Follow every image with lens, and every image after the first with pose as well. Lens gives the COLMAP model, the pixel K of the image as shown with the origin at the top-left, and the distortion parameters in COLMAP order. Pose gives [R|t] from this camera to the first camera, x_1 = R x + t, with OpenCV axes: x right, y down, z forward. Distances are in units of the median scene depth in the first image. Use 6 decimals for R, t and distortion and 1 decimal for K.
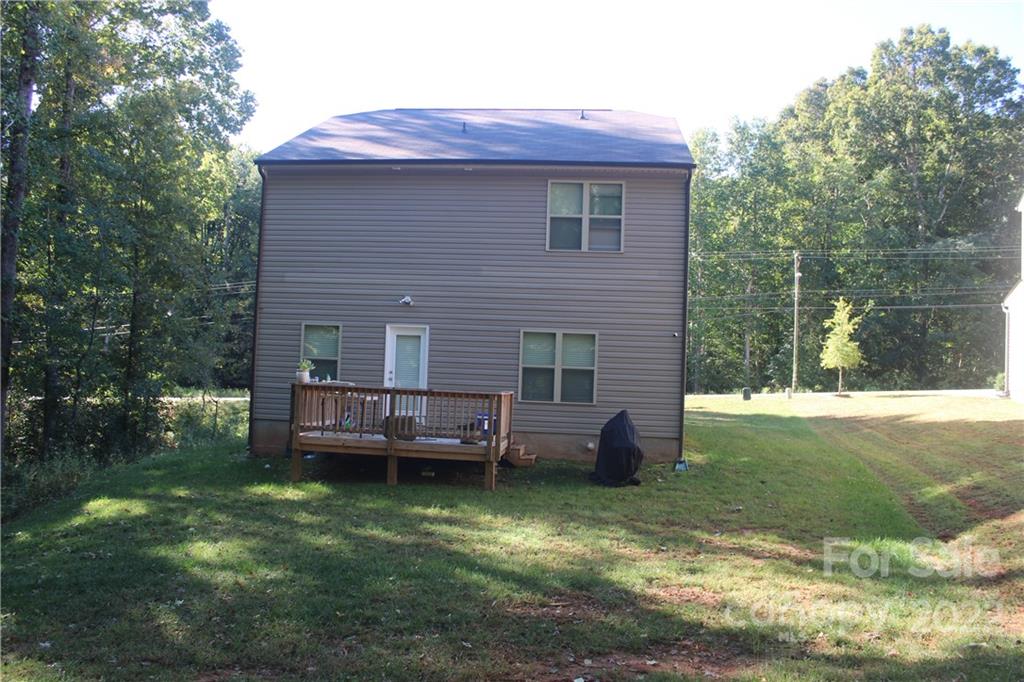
lens RADIAL K [[861.2, 0, 514.5], [0, 861.2, 339.8], [0, 0, 1]] dist [-0.161670, 0.150196]
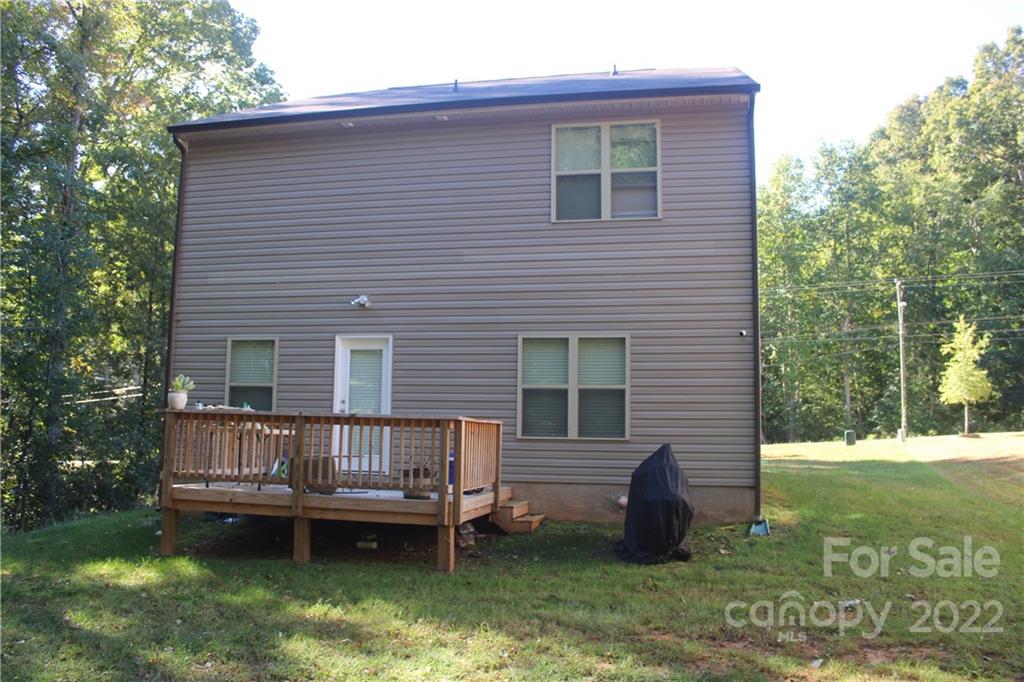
lens RADIAL K [[861.2, 0, 514.5], [0, 861.2, 339.8], [0, 0, 1]] dist [-0.161670, 0.150196]
pose [[0.993904, -0.033970, -0.104881, 0.062439], [0.026242, 0.996897, -0.074210, 0.035452], [0.107076, 0.071005, 0.991712, 0.247365]]
